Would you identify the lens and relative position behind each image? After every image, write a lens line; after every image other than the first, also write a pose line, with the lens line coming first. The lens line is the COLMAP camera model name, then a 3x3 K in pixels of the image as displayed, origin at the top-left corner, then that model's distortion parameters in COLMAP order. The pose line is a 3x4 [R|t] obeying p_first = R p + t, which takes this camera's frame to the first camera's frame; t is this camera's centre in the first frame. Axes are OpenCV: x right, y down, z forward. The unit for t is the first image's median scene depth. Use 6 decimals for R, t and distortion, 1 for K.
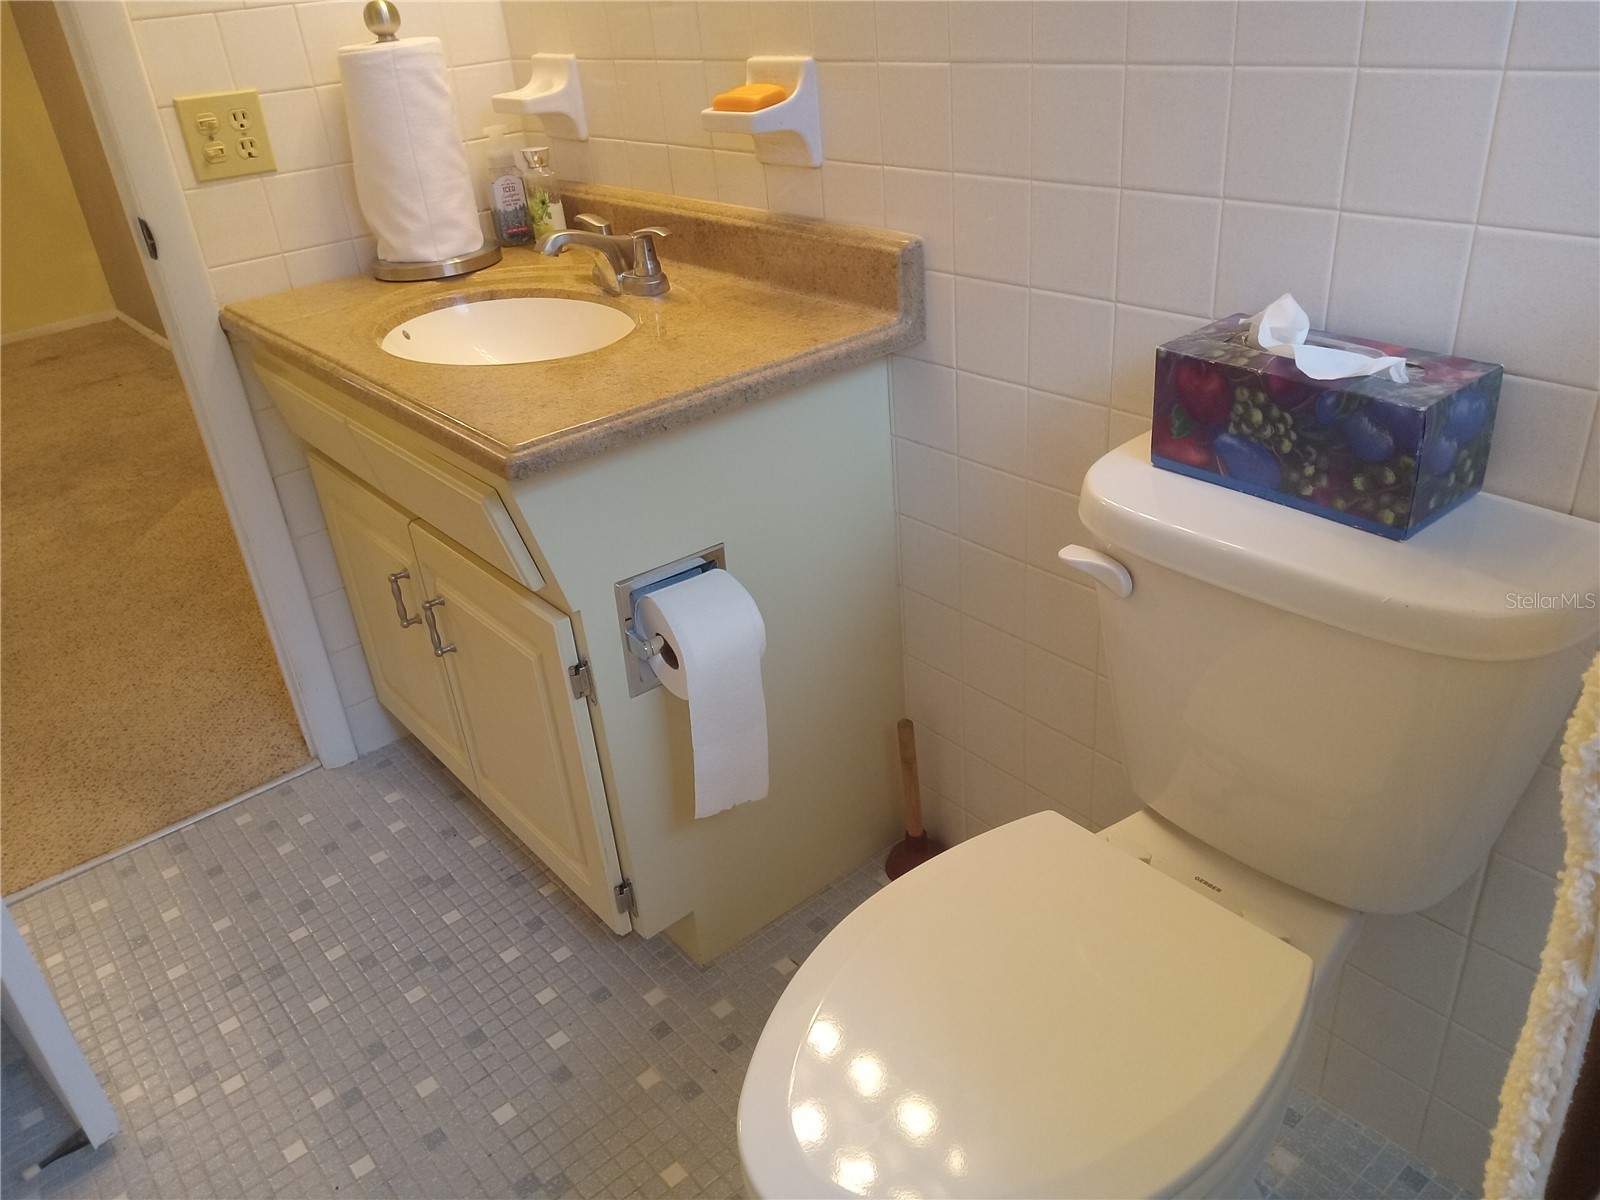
lens RADIAL K [[1189.8, 0, 798.9], [0, 1189.8, 596.8], [0, 0, 1]] dist [0.004120, -0.005653]
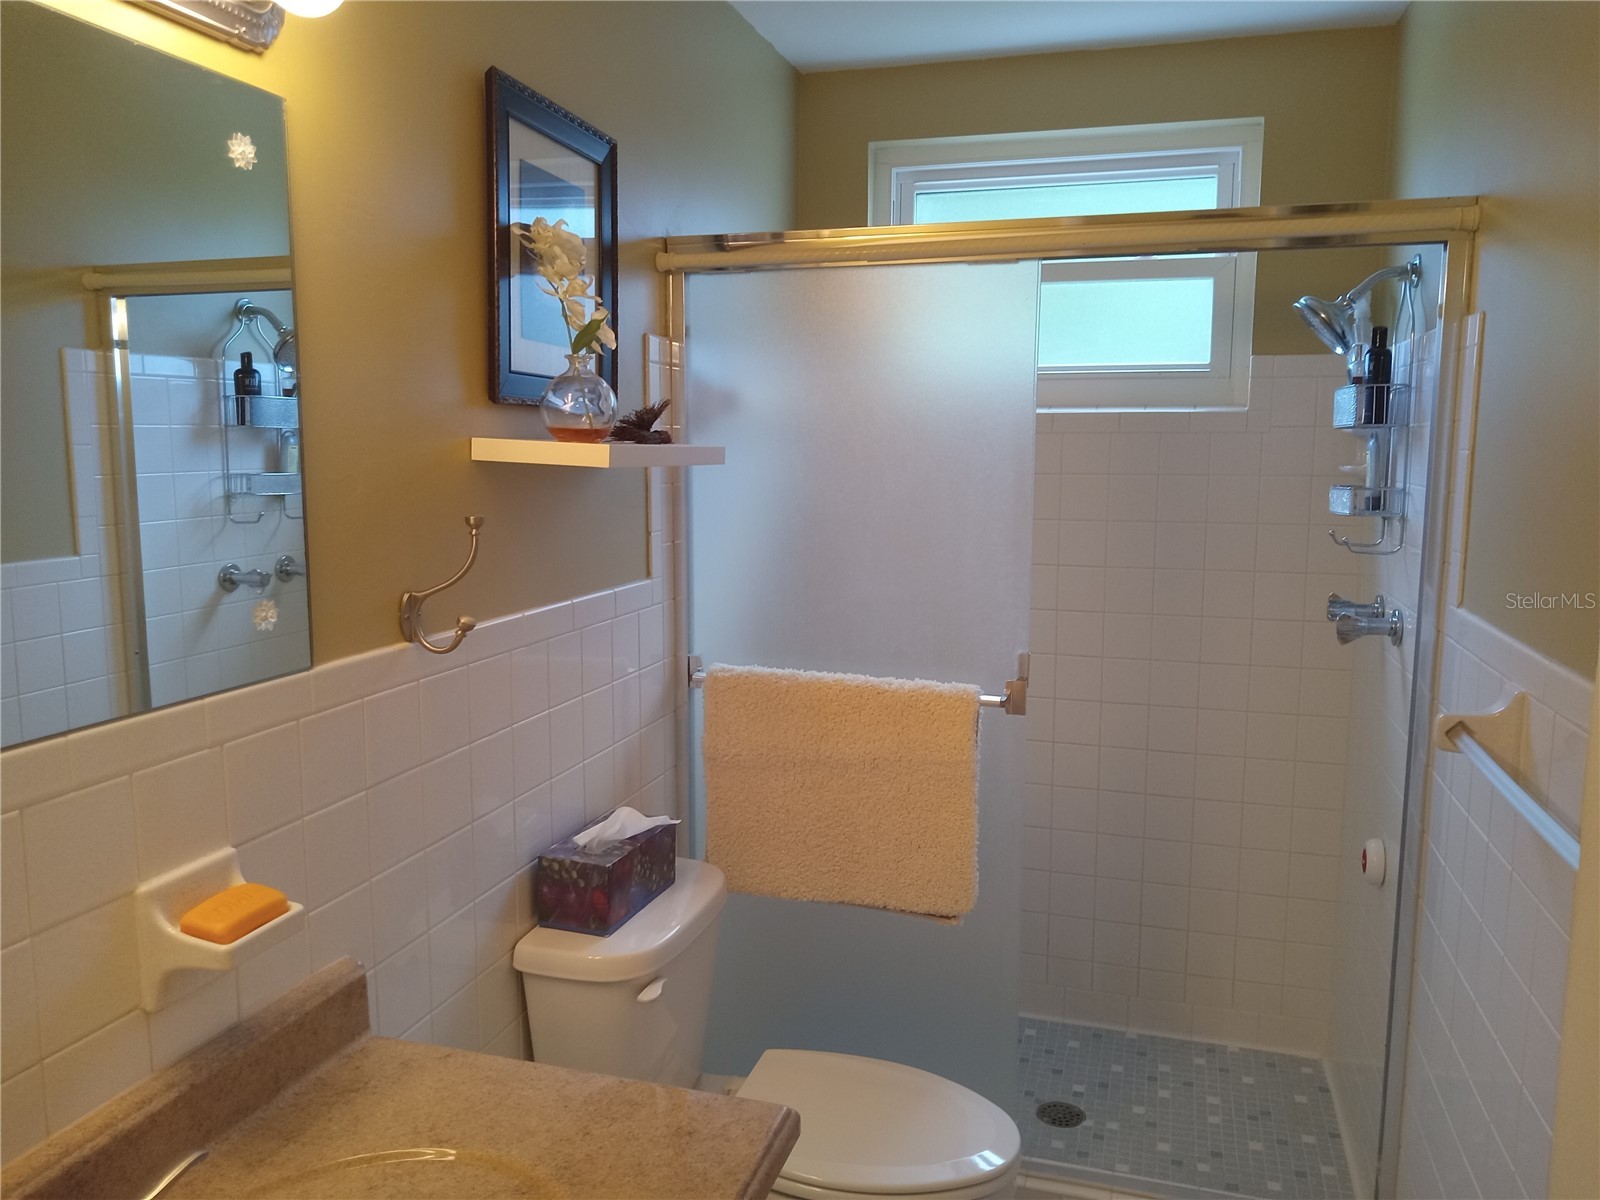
lens RADIAL K [[1189.8, 0, 798.9], [0, 1189.8, 596.8], [0, 0, 1]] dist [0.004120, -0.005653]
pose [[-0.545993, -0.044629, 0.836600, -0.759076], [0.421369, 0.848458, 0.320261, -0.582468], [-0.724113, 0.527378, -0.444447, 0.814363]]
